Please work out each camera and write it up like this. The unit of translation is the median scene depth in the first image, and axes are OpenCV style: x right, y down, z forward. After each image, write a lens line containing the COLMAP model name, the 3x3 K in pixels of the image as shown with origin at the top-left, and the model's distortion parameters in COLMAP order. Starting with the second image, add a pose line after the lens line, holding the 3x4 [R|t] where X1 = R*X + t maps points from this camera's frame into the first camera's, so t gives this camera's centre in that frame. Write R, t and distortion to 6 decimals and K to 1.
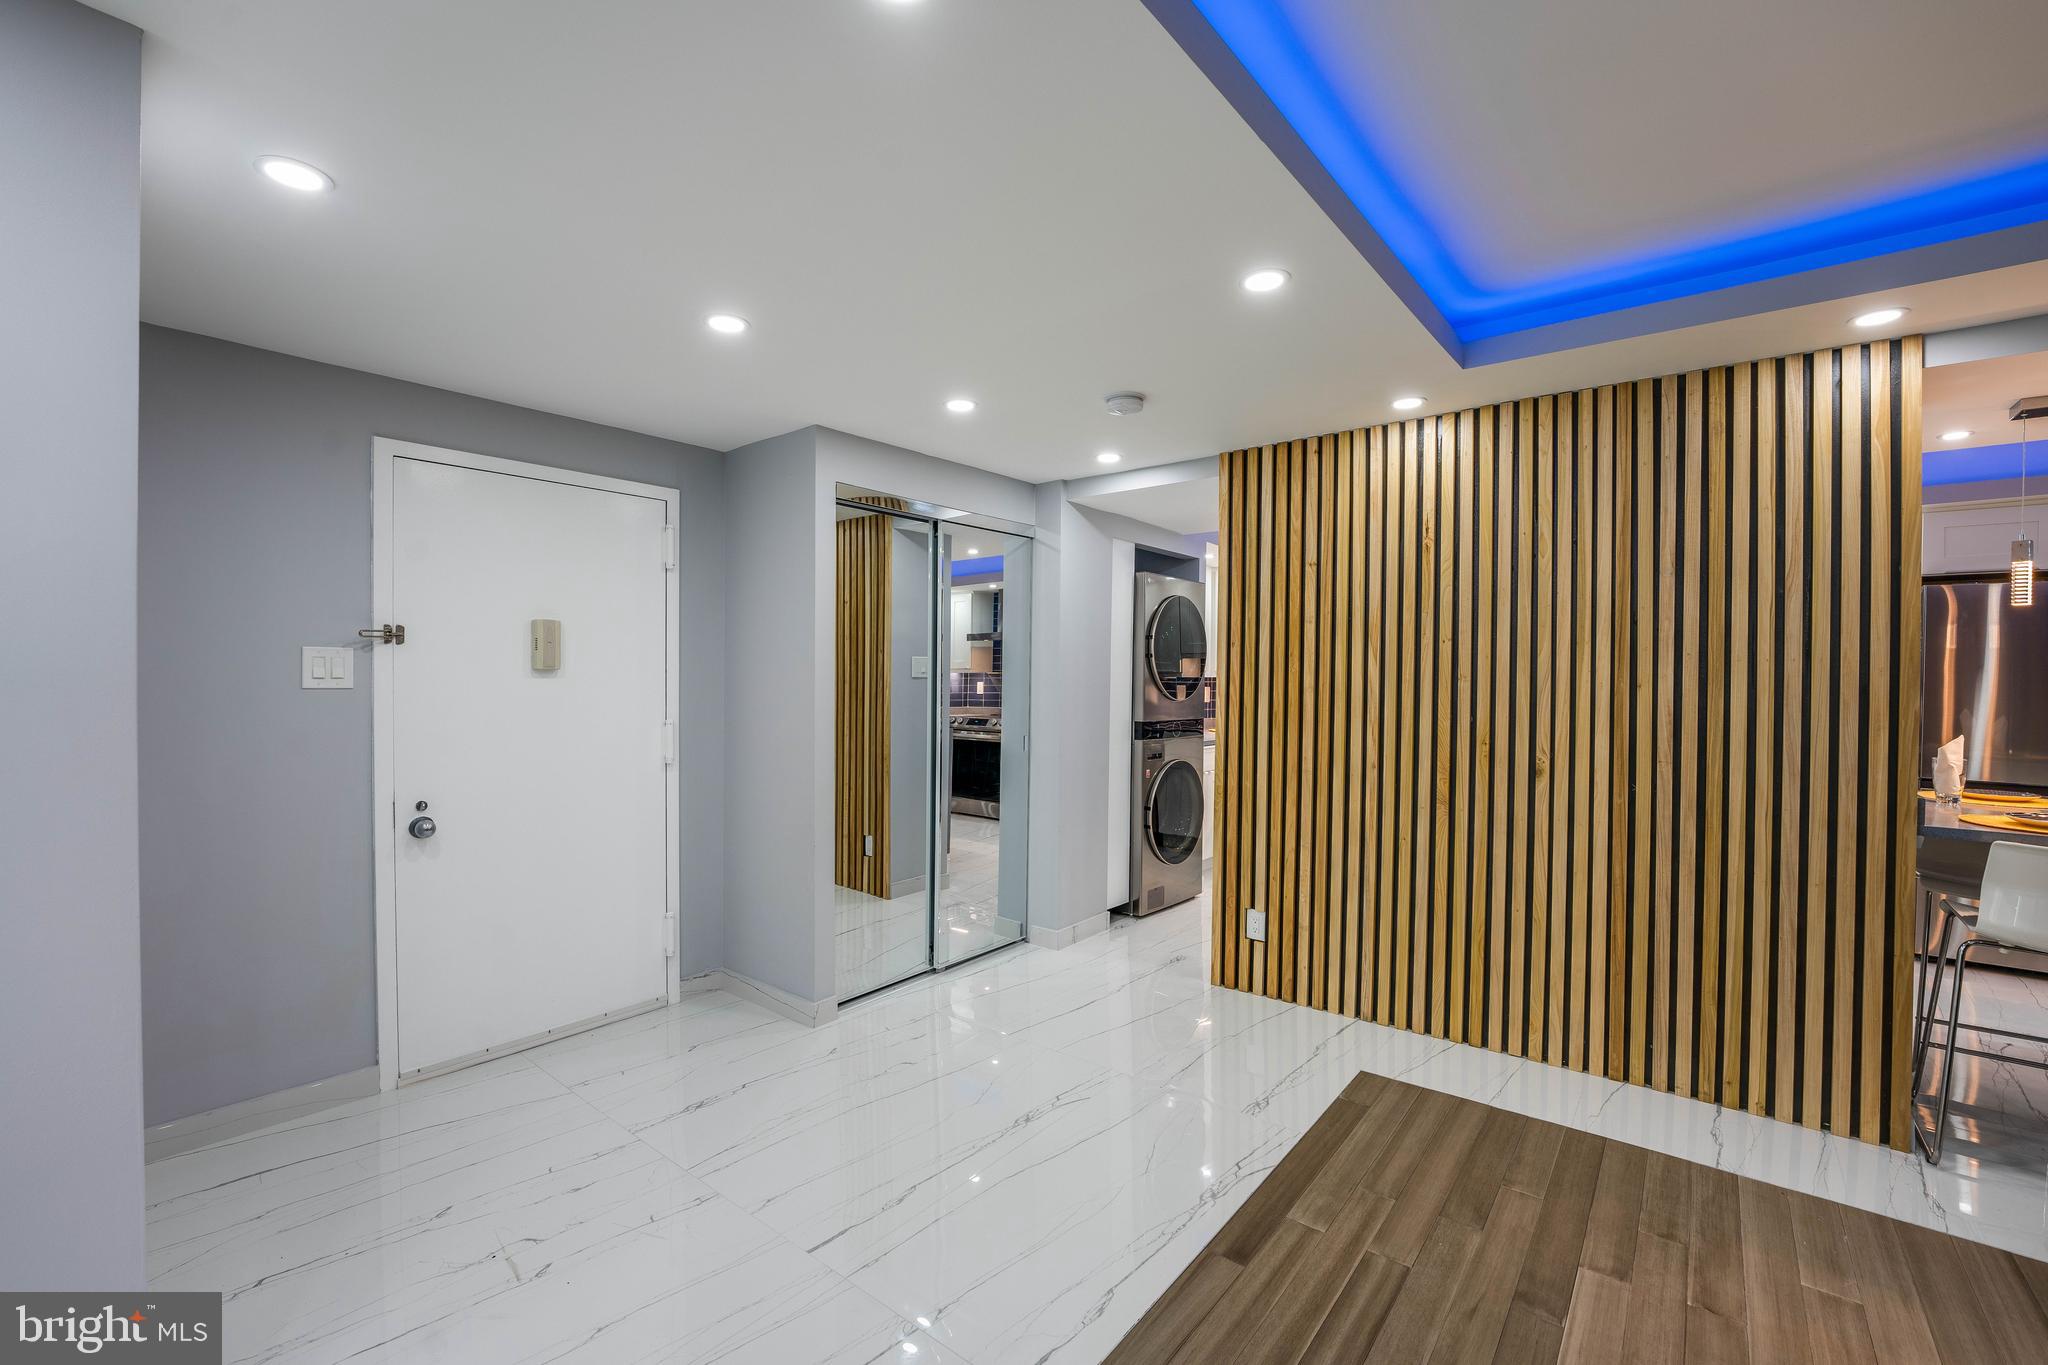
lens RADIAL K [[855.2, 0, 1026.6], [0, 855.2, 689.1], [0, 0, 1]] dist [-0.022651, 0.000531]
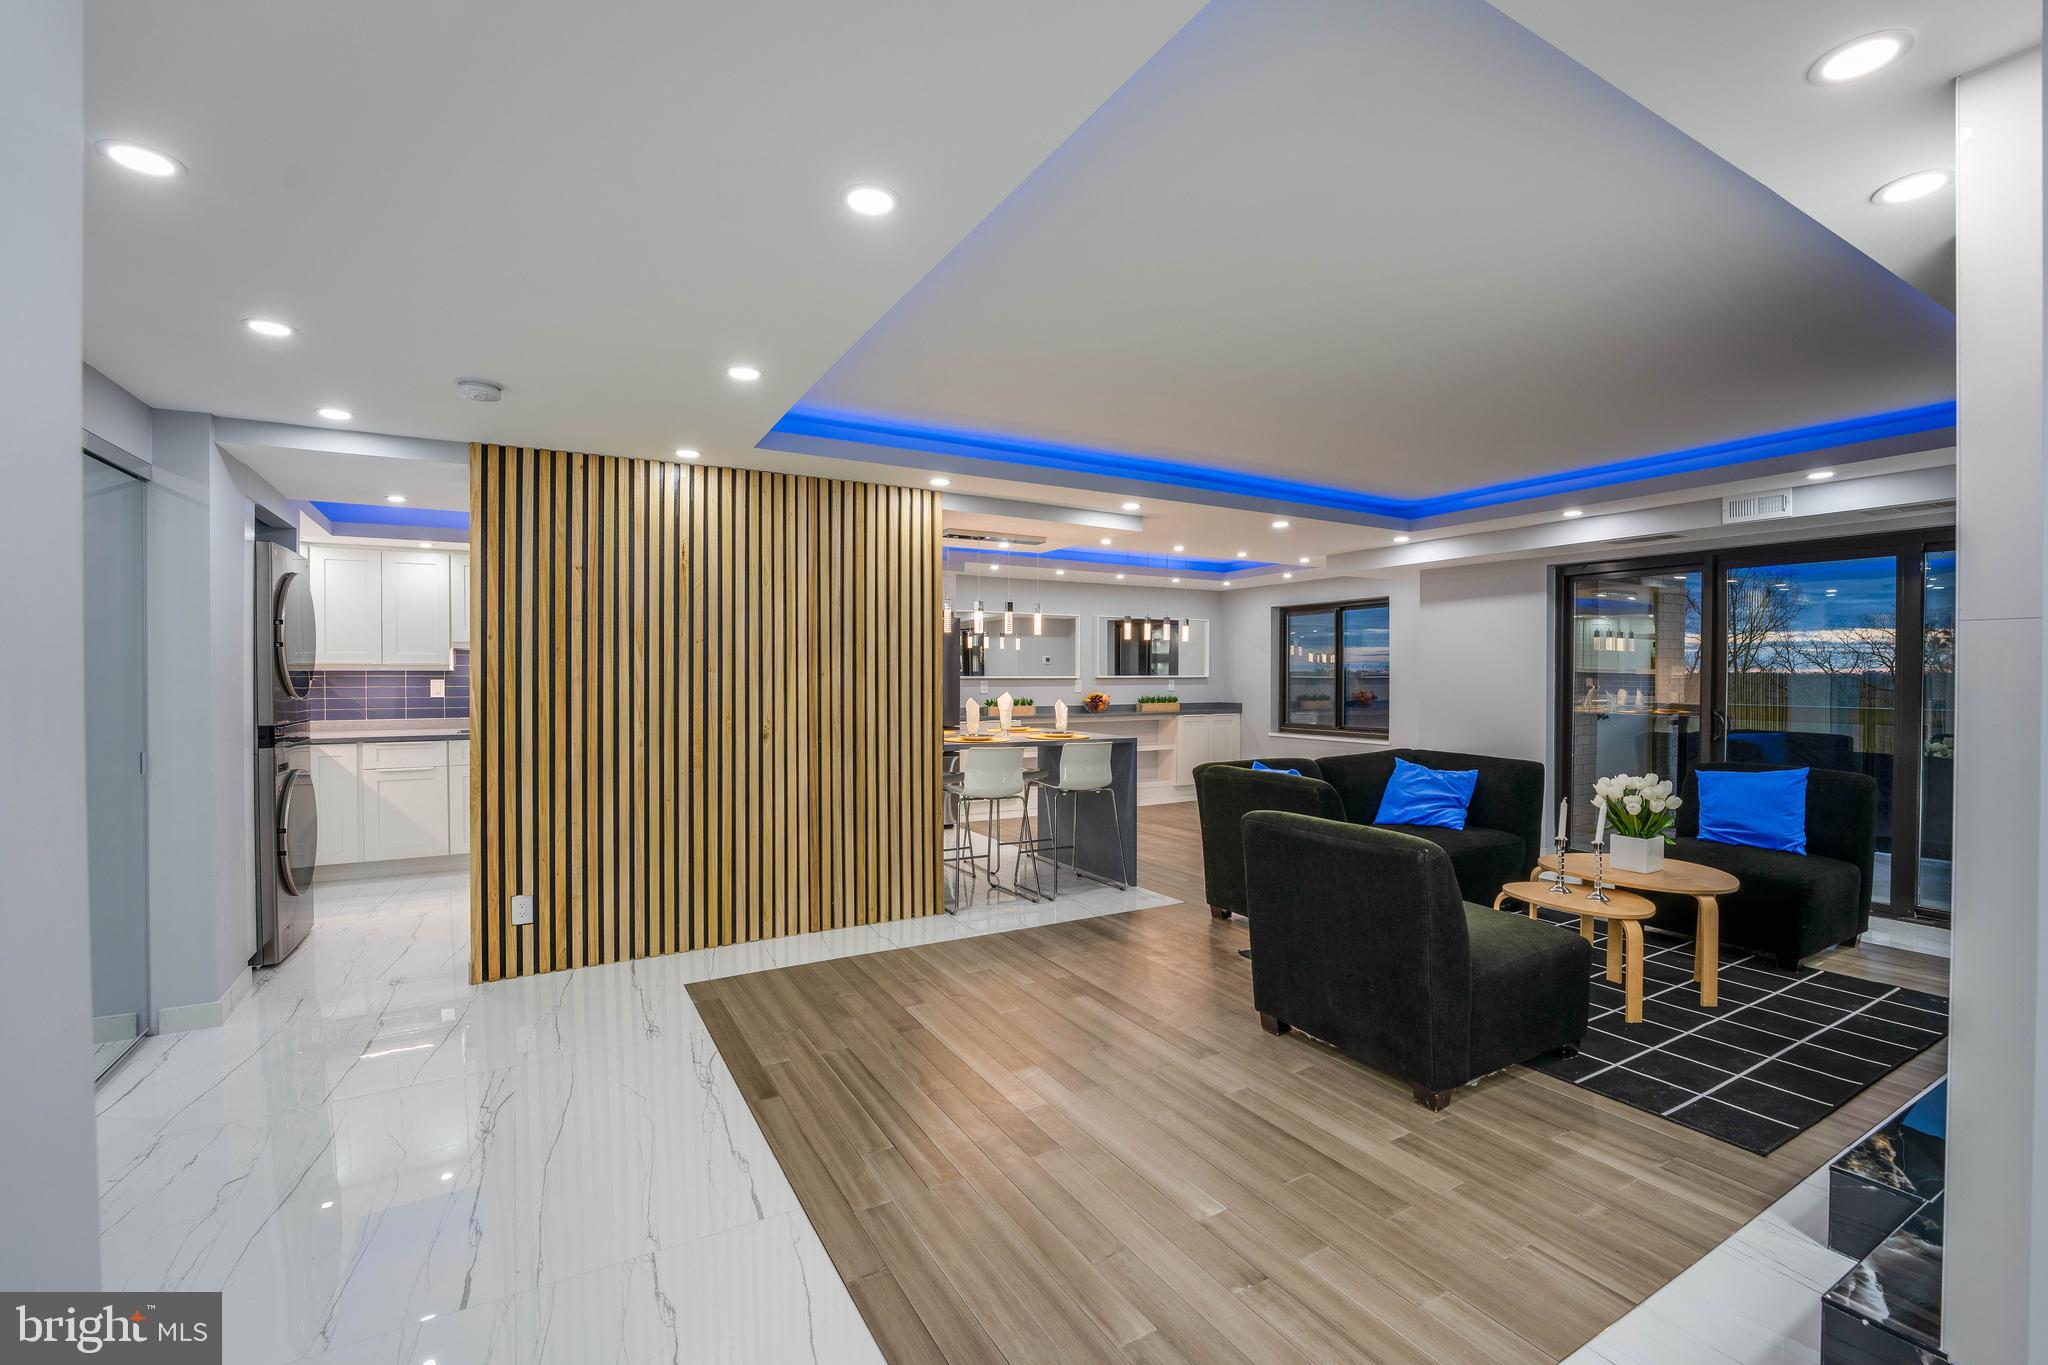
lens RADIAL K [[870.8, 0, 1020.4], [0, 870.8, 684.0], [0, 0, 1]] dist [-0.025970, -0.000089]
pose [[0.357343, -0.018919, 0.933782, -0.557952], [0.015247, 0.999780, 0.014422, -0.003659], [-0.933849, 0.009084, 0.357552, 0.072895]]
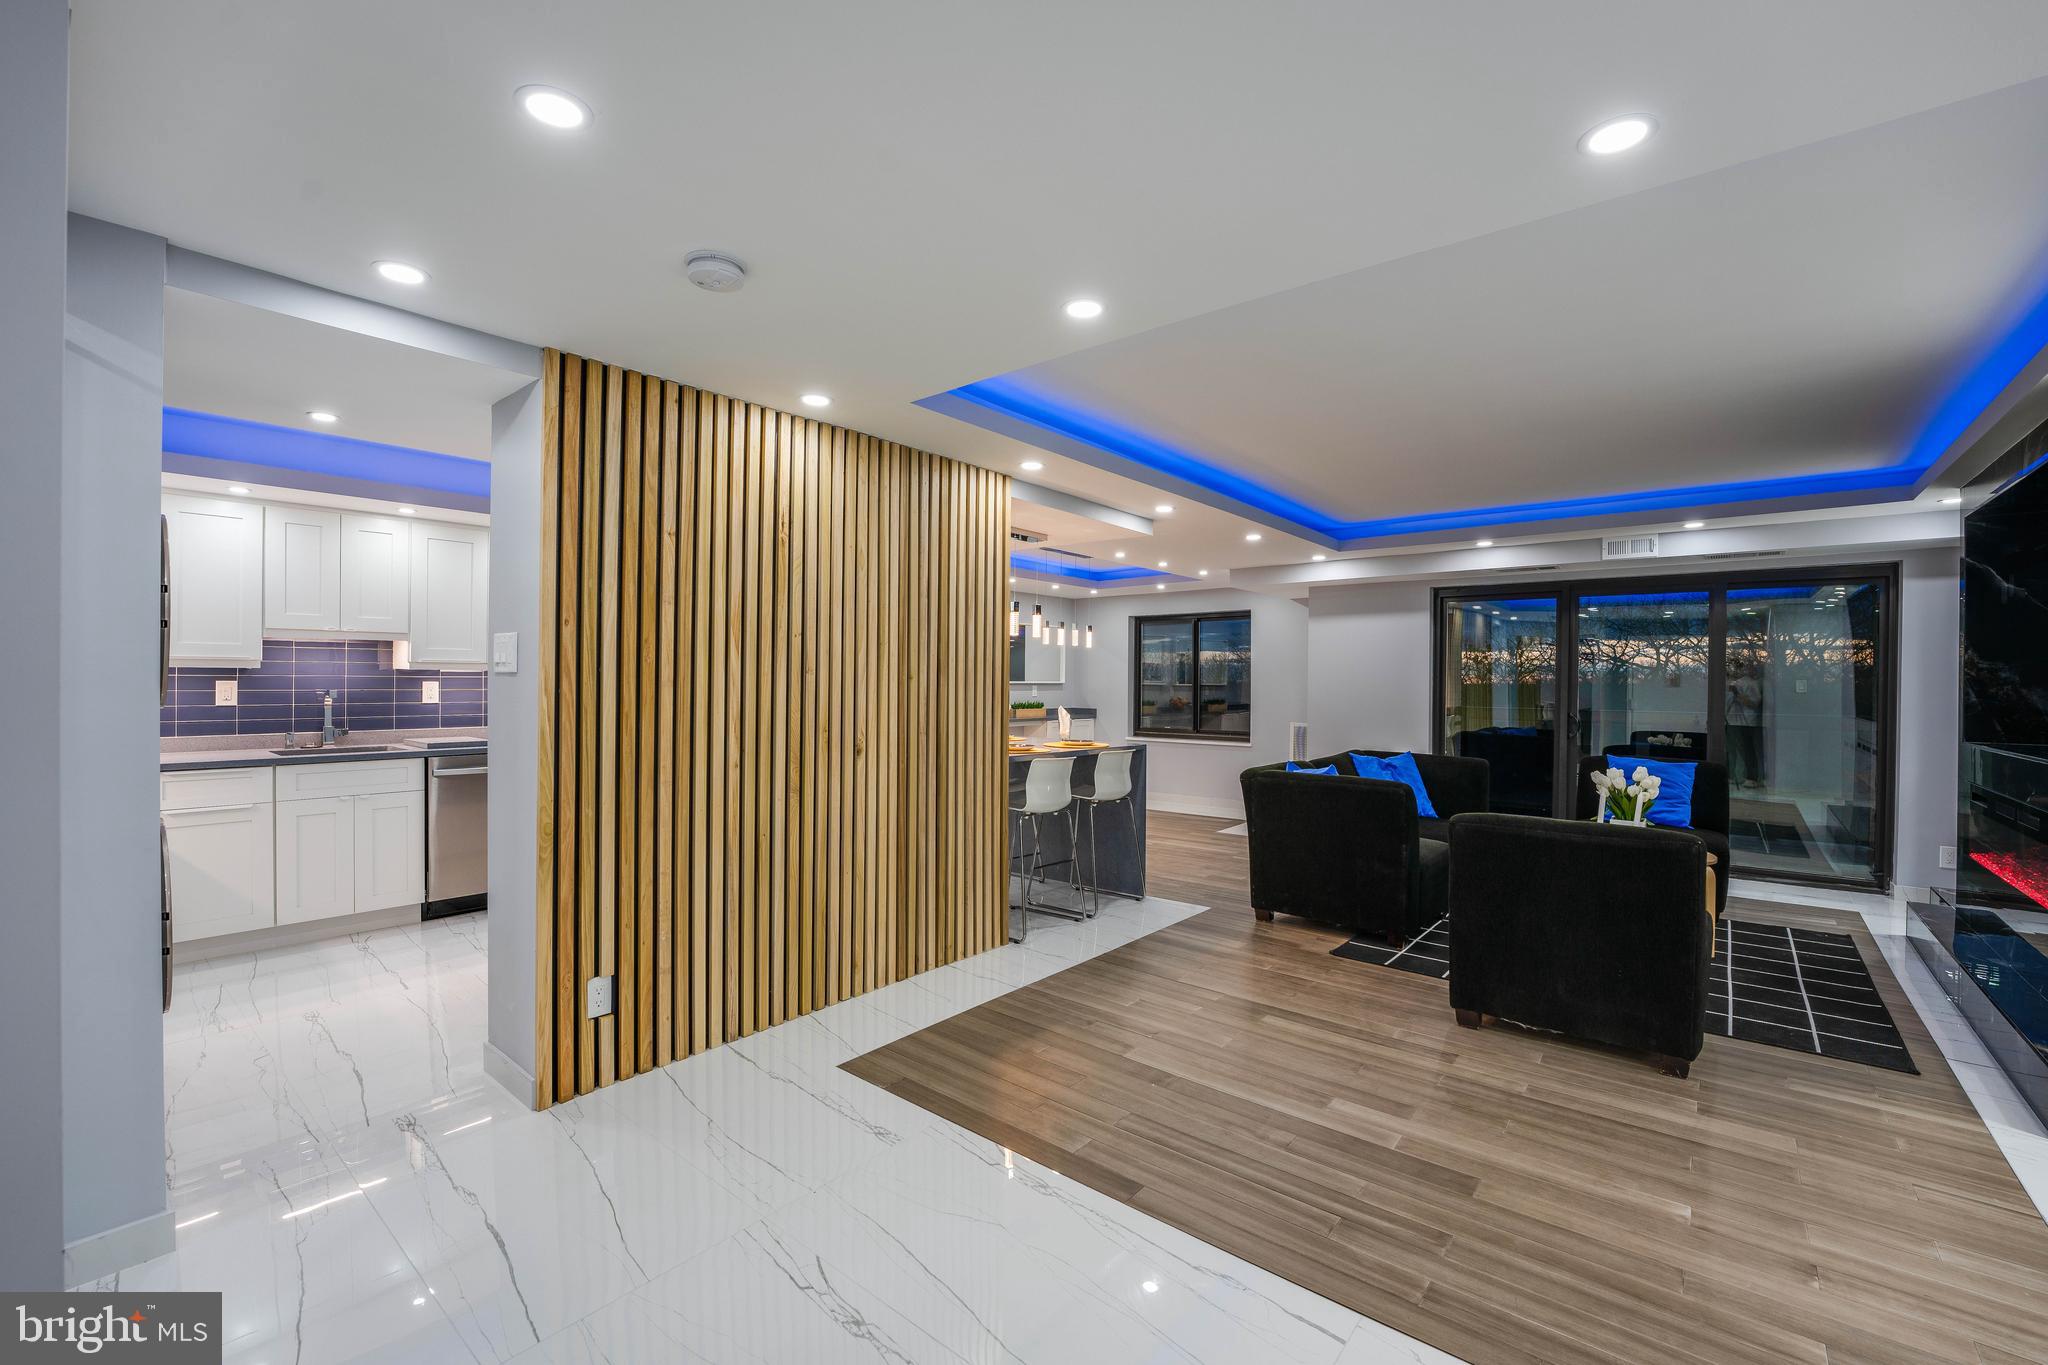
lens RADIAL K [[864.0, 0, 1013.3], [0, 864.0, 682.7], [0, 0, 1]] dist [-0.028820, 0.004981]
pose [[0.014008, -0.010374, 0.999848, -0.552141], [0.006106, 0.999928, 0.010290, -0.008145], [-0.999883, 0.005961, 0.014071, 0.713099]]
